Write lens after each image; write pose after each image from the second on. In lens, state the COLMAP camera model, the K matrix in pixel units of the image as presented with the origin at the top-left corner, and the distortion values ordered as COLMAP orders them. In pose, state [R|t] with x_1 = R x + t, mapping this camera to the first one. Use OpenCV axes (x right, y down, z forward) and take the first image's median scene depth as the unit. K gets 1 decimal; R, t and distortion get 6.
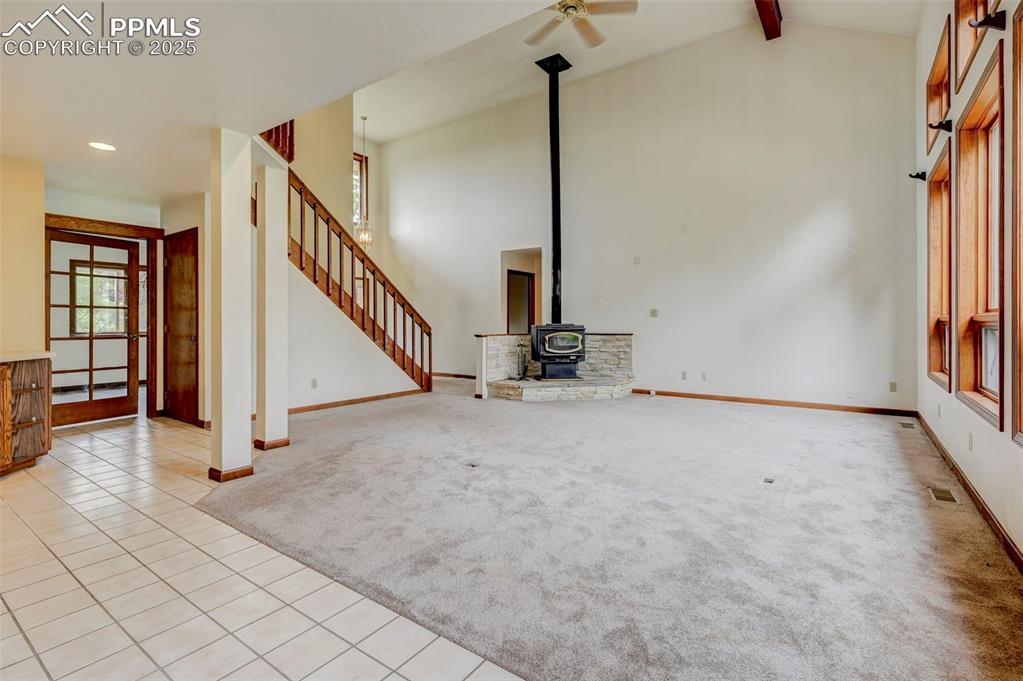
lens RADIAL K [[467.7, 0, 527.1], [0, 467.7, 332.3], [0, 0, 1]] dist [0.001509, 0.000109]
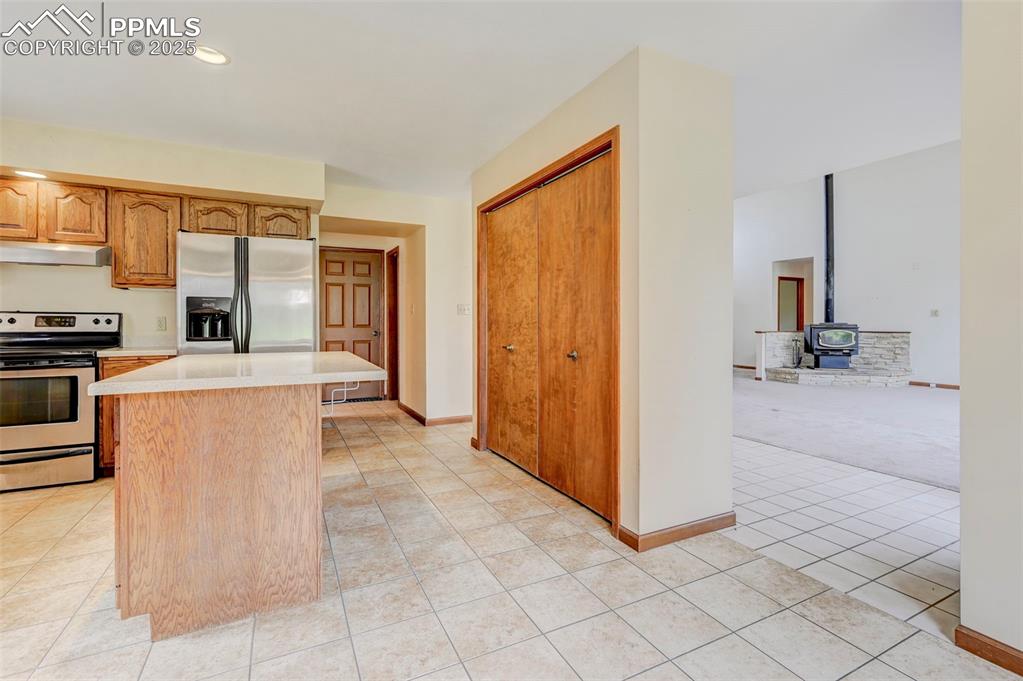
lens RADIAL K [[467.7, 0, 527.1], [0, 467.7, 332.3], [0, 0, 1]] dist [0.001509, 0.000109]
pose [[0.883565, 0.009605, -0.468210, -0.060347], [-0.007309, 0.999951, 0.006720, 0.003533], [0.468251, -0.002515, 0.883592, -0.420636]]
